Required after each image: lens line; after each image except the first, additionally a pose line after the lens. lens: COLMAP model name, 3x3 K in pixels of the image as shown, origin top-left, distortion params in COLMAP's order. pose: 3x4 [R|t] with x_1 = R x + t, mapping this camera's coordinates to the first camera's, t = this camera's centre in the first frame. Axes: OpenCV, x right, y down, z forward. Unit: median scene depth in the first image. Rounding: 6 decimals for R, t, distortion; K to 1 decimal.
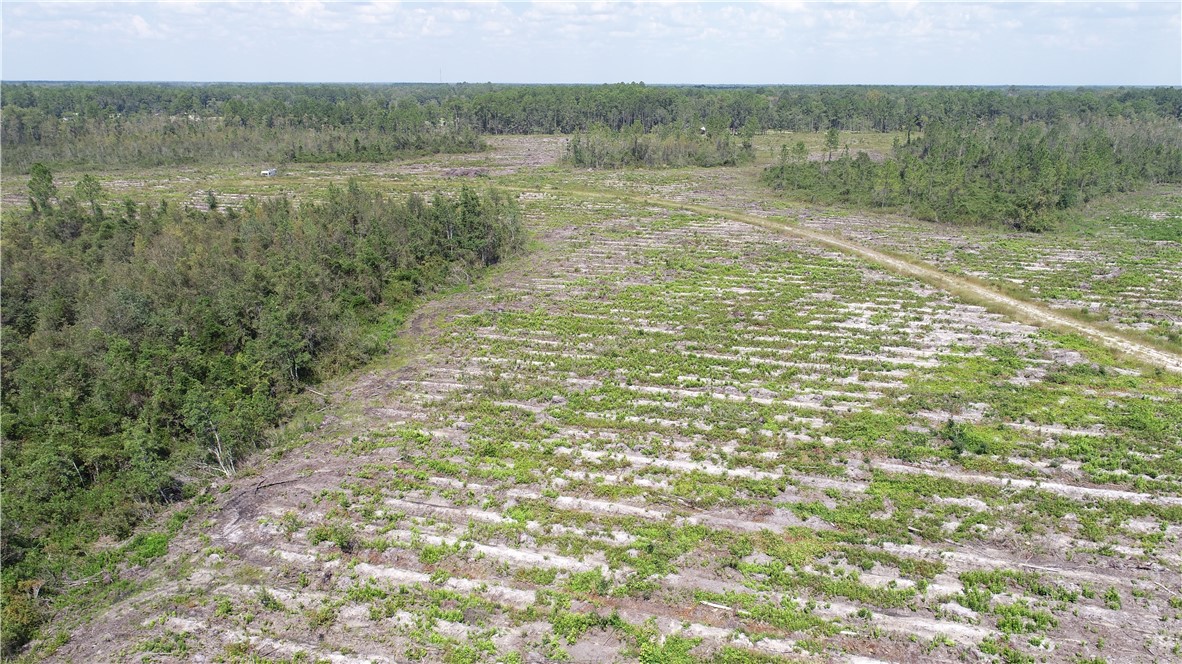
lens RADIAL K [[791.8, 0, 586.2], [0, 791.8, 338.4], [0, 0, 1]] dist [0.000044, 0.001220]
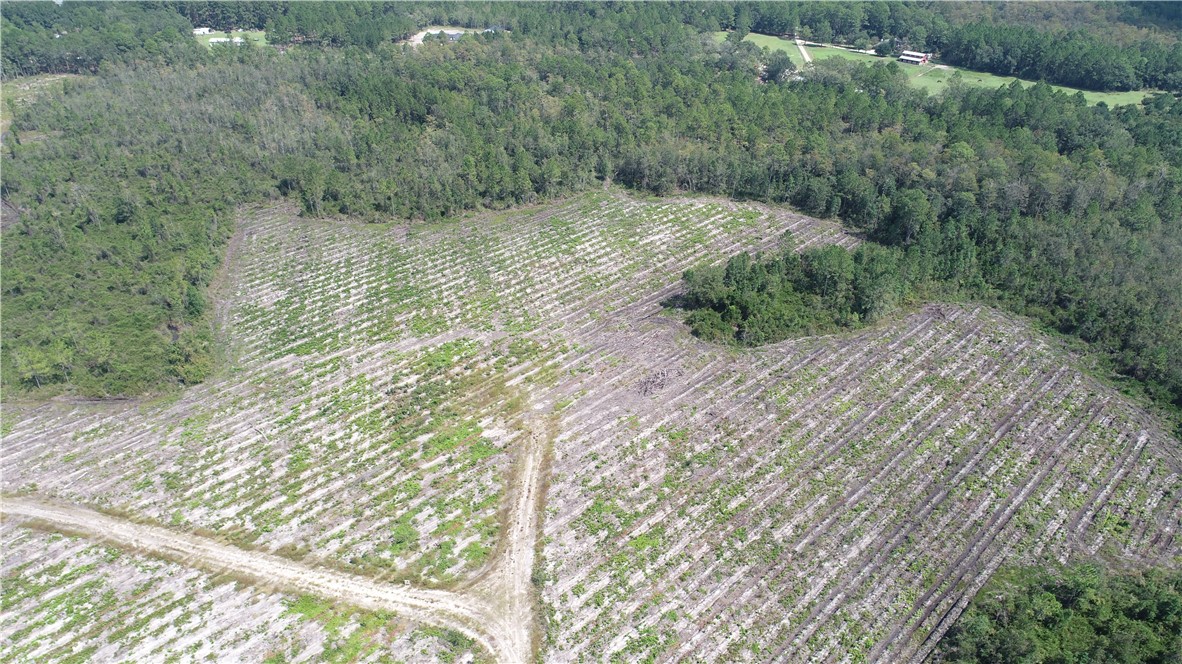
lens RADIAL K [[791.8, 0, 588.8], [0, 791.8, 337.1], [0, 0, 1]] dist [0.000044, 0.001220]
pose [[0.493695, -0.499192, 0.712090, 0.031604], [0.251122, 0.865789, 0.432836, -0.397029], [-0.832588, -0.034868, 0.552794, -0.099916]]
